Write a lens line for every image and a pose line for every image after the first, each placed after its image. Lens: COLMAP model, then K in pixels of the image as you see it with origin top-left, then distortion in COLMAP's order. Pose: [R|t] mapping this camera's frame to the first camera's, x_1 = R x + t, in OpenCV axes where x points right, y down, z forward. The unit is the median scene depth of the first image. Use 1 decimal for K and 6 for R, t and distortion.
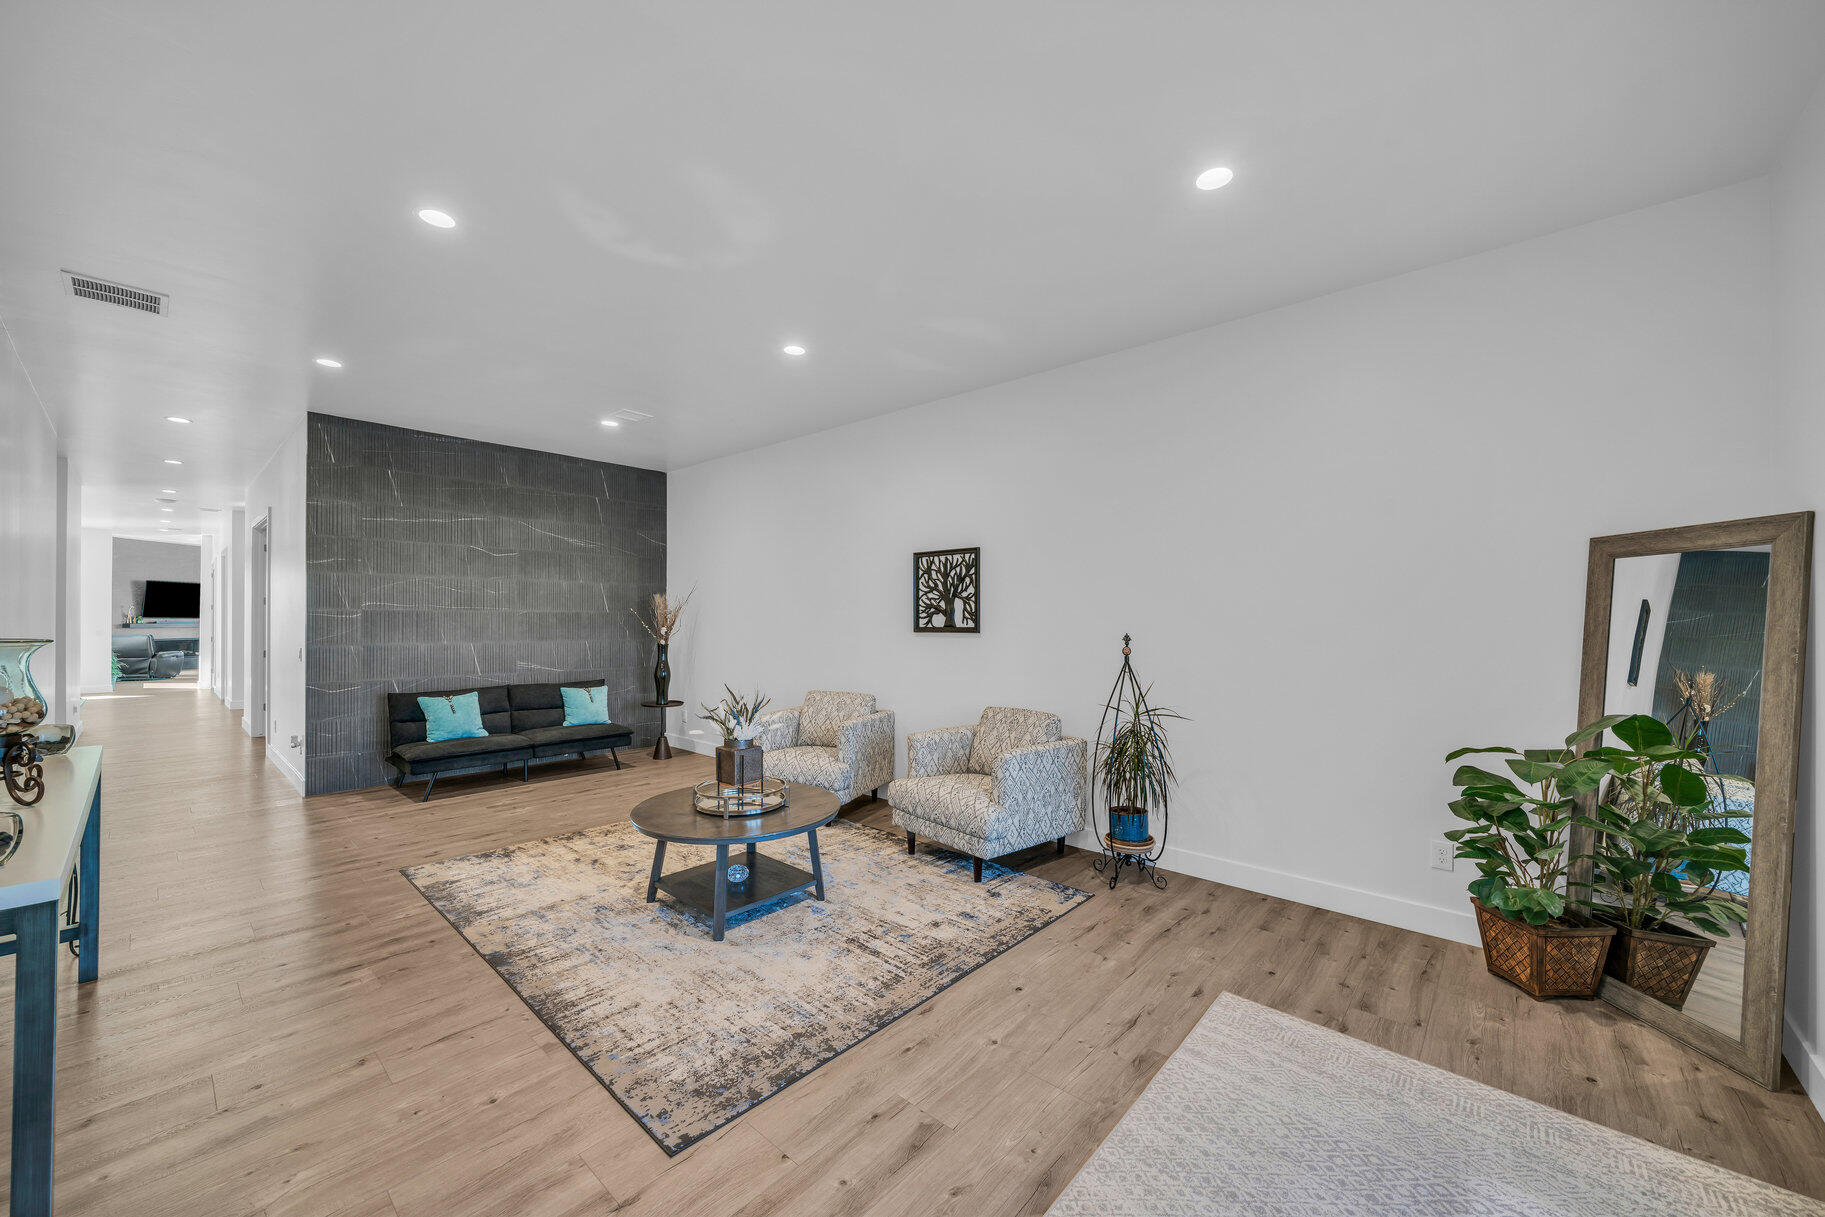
lens RADIAL K [[689.4, 0, 907.1], [0, 689.4, 612.3], [0, 0, 1]] dist [0.000268, 0.000003]
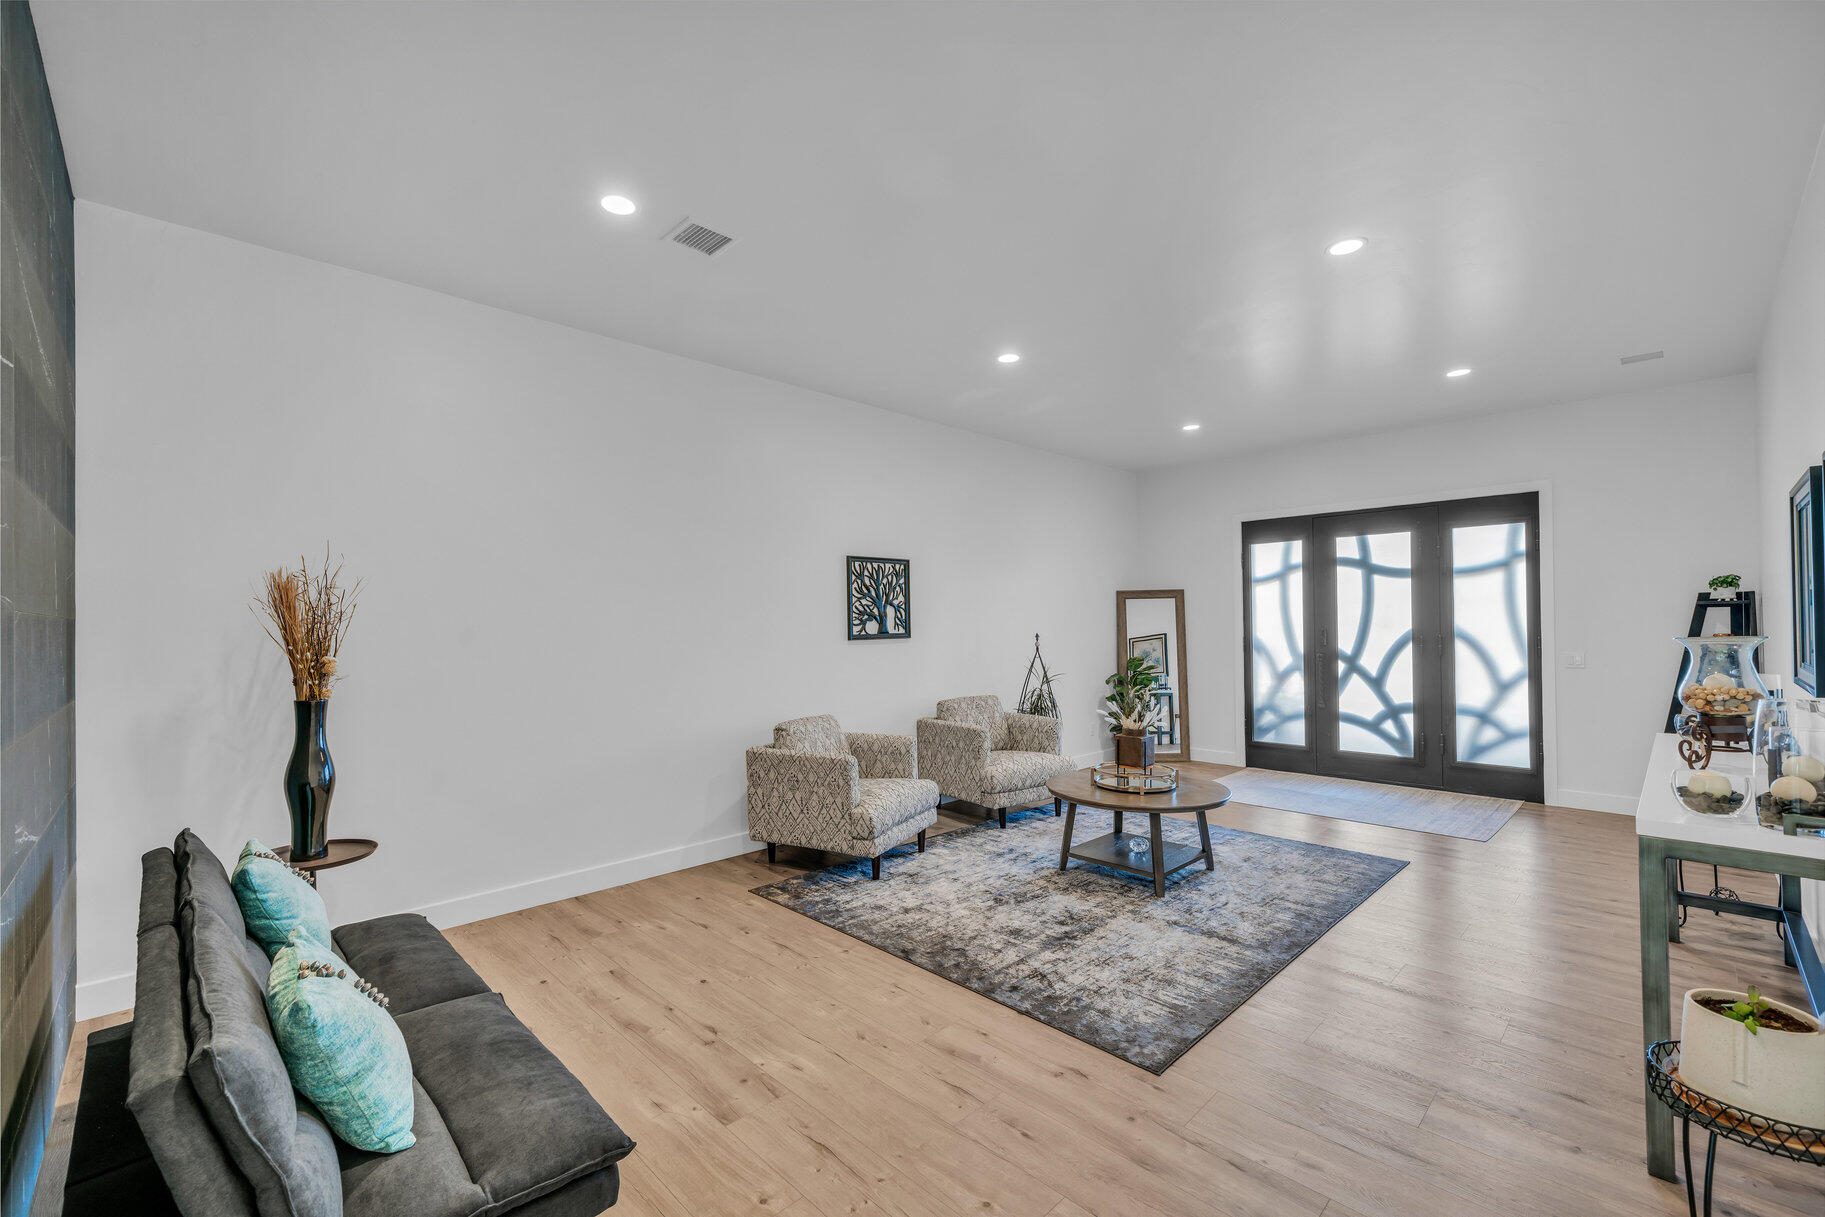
lens RADIAL K [[744.0, 0, 912.3], [0, 744.0, 614.7], [0, 0, 1]] dist [0.001207, 0.000147]
pose [[0.067693, 0.013437, 0.997616, -1.024902], [0.004885, 0.999893, -0.013799, 0.008758], [-0.997694, 0.005807, 0.067620, 0.876017]]
